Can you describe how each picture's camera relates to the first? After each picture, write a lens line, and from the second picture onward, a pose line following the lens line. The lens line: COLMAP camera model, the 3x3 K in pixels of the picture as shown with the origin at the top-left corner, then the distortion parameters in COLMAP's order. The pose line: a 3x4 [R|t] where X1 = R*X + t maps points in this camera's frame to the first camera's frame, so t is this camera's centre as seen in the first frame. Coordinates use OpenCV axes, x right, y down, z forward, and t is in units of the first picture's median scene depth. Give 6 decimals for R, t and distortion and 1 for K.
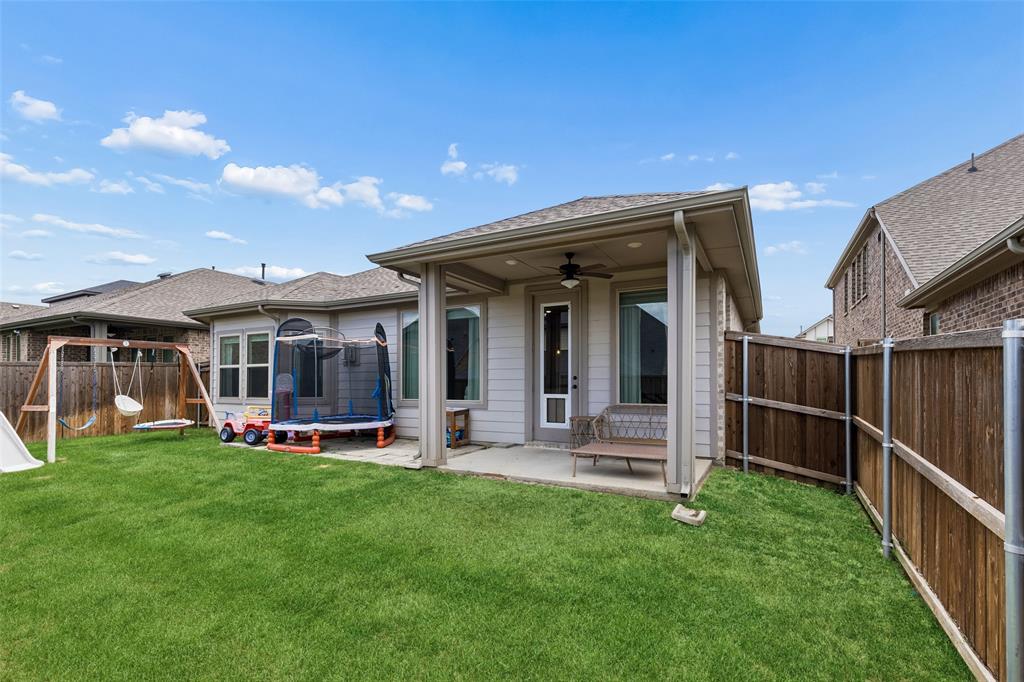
lens RADIAL K [[486.5, 0, 488.6], [0, 486.5, 376.5], [0, 0, 1]] dist [0.003591, -0.000092]
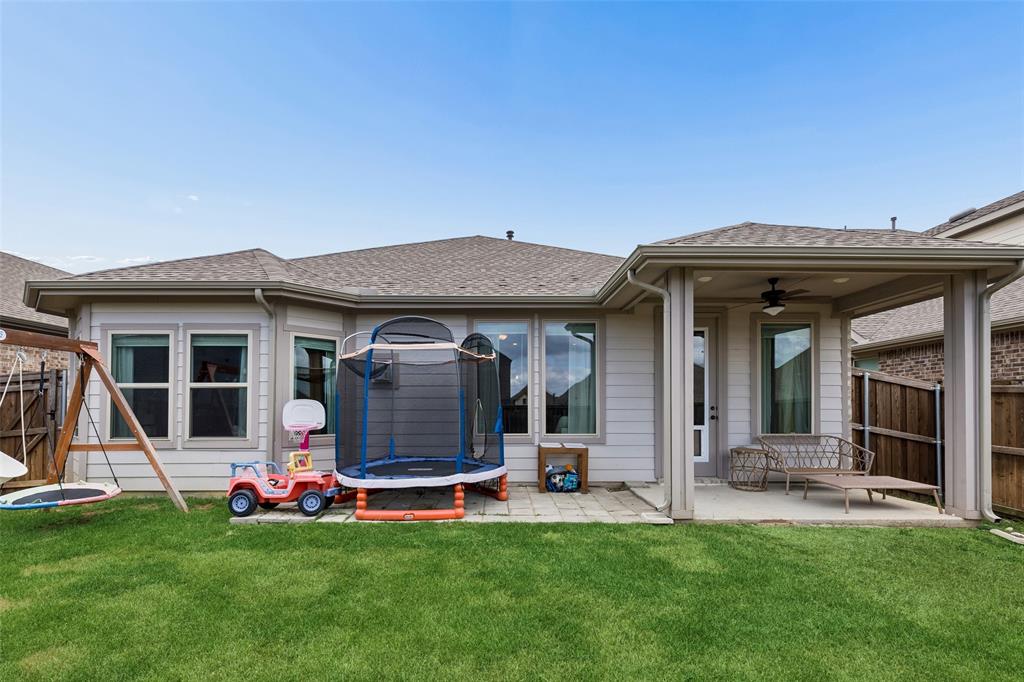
lens RADIAL K [[501.5, 0, 510.7], [0, 501.5, 396.6], [0, 0, 1]] dist [0.004157, 0.000116]
pose [[0.854897, 0.012615, 0.518644, -0.673706], [-0.008861, 0.999914, -0.009715, -0.006776], [-0.518722, 0.003710, 0.854935, 0.364973]]
